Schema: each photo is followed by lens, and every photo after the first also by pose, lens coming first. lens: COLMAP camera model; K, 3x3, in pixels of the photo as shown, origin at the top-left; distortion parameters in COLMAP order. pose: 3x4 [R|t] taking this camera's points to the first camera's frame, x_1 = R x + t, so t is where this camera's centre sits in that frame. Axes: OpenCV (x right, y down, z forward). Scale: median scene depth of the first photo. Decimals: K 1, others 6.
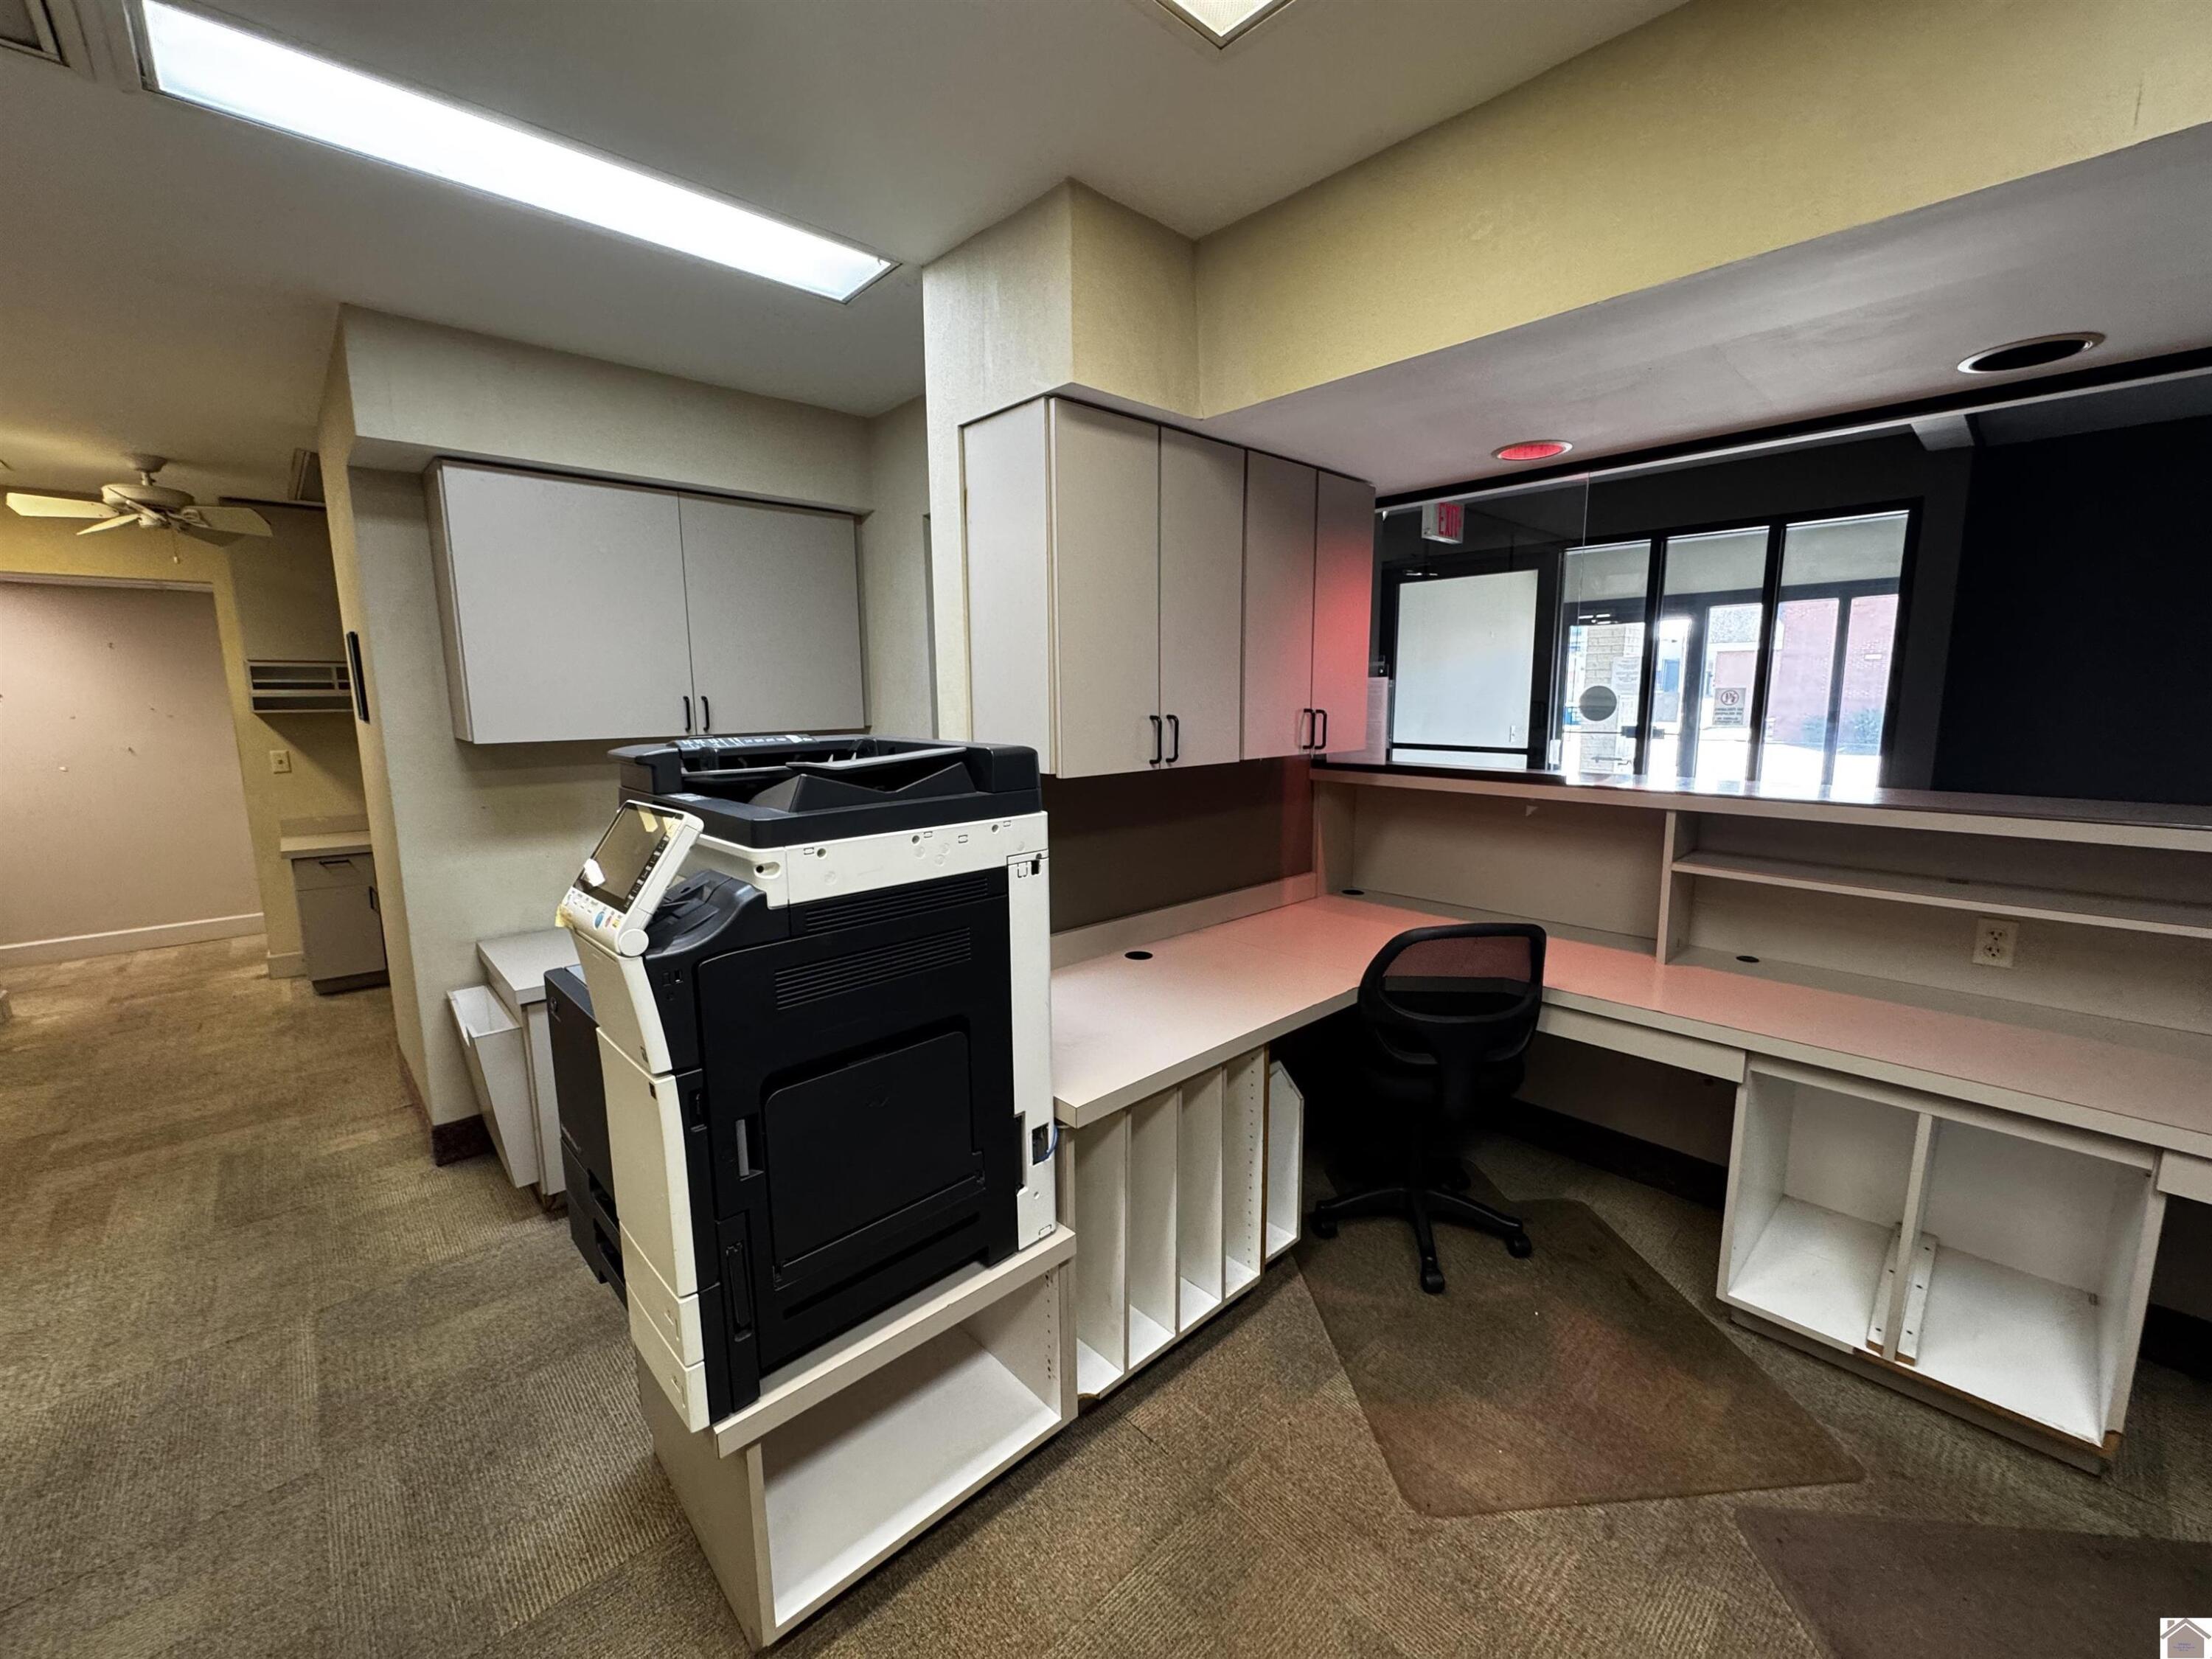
lens RADIAL K [[885.8, 0, 1103.7], [0, 885.8, 825.7], [0, 0, 1]] dist [-0.004605, 0.000901]
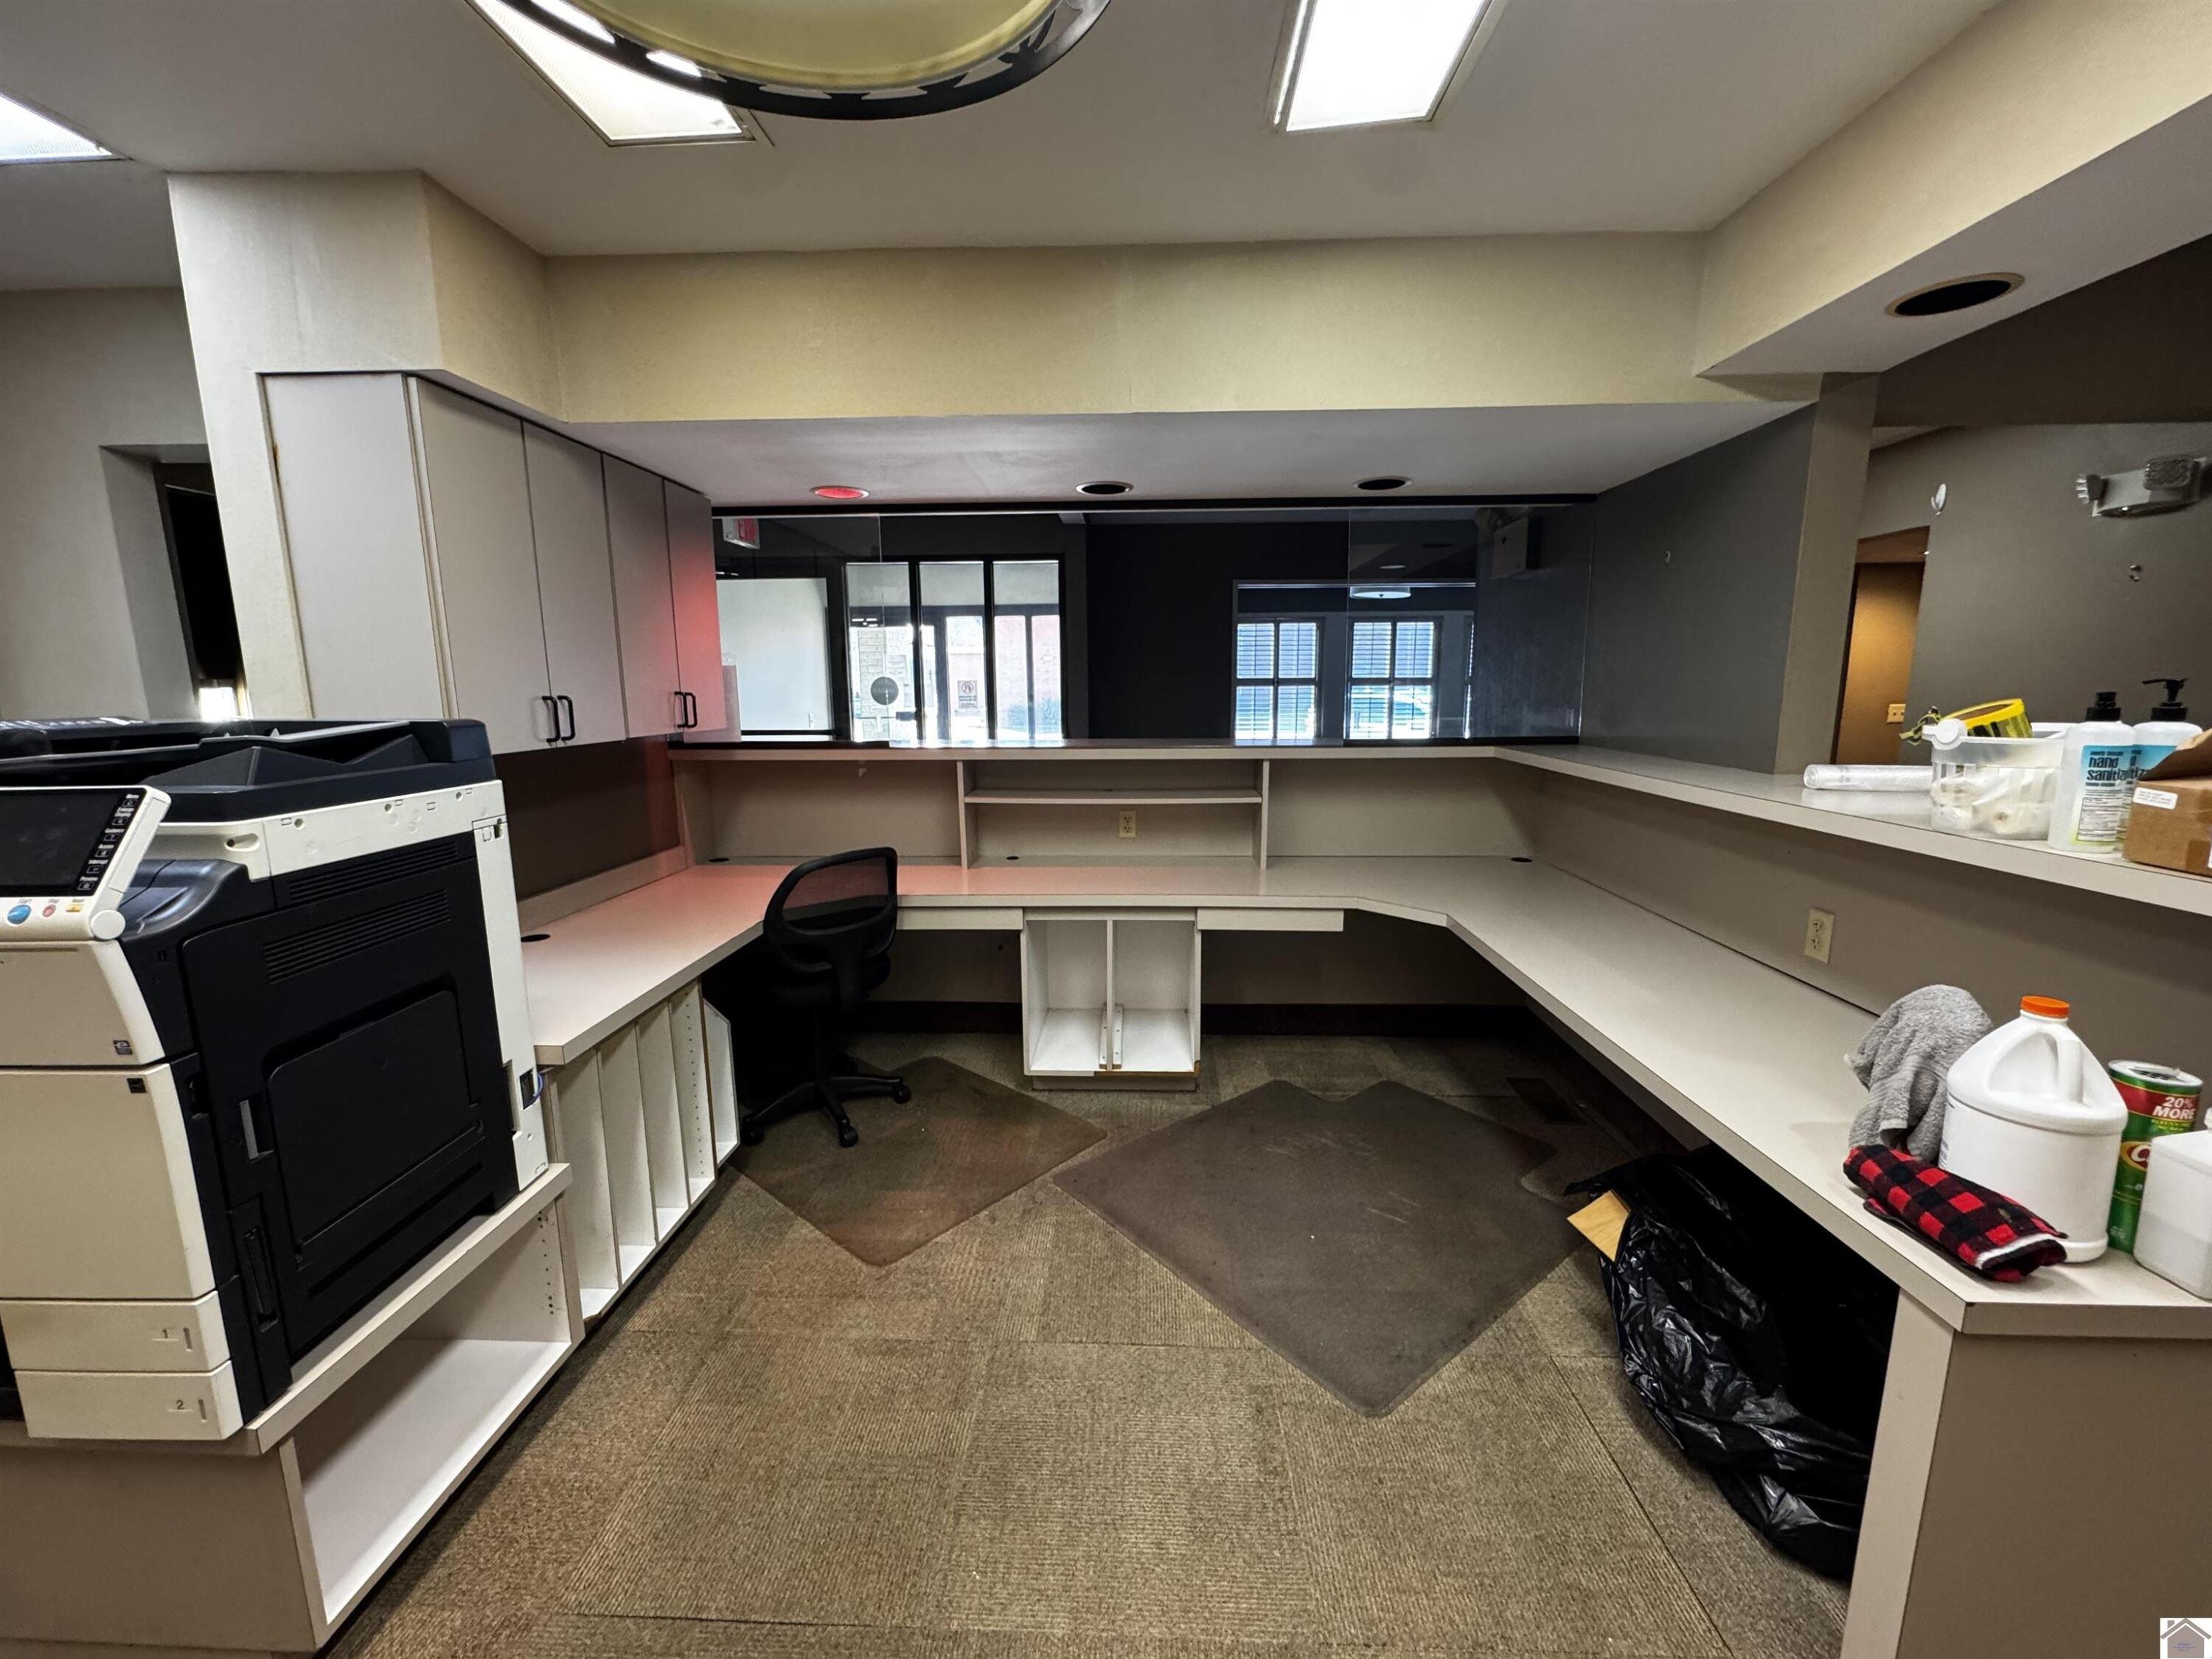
lens RADIAL K [[885.8, 0, 1107.3], [0, 885.8, 827.5], [0, 0, 1]] dist [-0.004605, 0.000901]
pose [[0.711483, -0.111910, 0.693734, -0.252030], [0.107792, 0.992934, 0.049626, 0.059098], [-0.694386, 0.039470, 0.718519, -0.248782]]
